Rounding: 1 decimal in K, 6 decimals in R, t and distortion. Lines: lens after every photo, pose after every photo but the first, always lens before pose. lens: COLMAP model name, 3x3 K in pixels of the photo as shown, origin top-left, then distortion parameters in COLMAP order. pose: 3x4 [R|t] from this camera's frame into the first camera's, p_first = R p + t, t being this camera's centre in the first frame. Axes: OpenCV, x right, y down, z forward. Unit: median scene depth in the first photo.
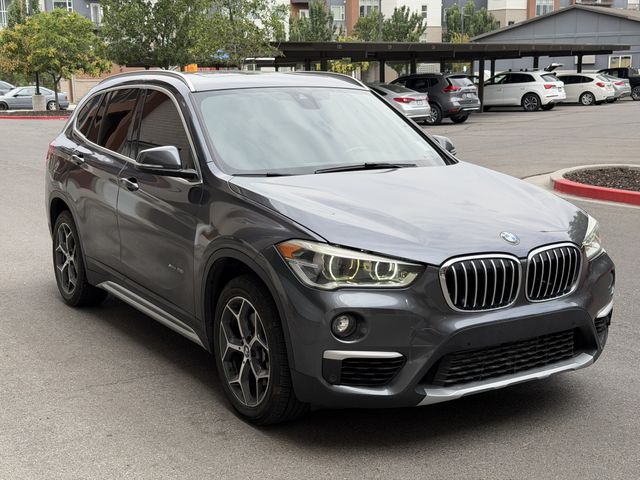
lens RADIAL K [[886.4, 0, 320.0], [0, 886.4, 238.2], [0, 0, 1]] dist [0.108434, 0.000000]
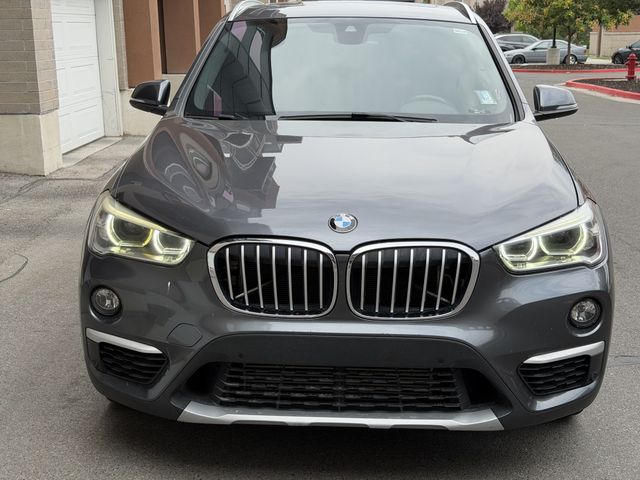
lens RADIAL K [[886.4, 0, 320.1], [0, 886.4, 242.0], [0, 0, 1]] dist [0.108434, 0.000000]
pose [[0.833331, 0.141168, -0.534445, 0.448057], [-0.113128, 0.989931, 0.085084, -0.033289], [0.541075, -0.010443, 0.840910, 0.310647]]
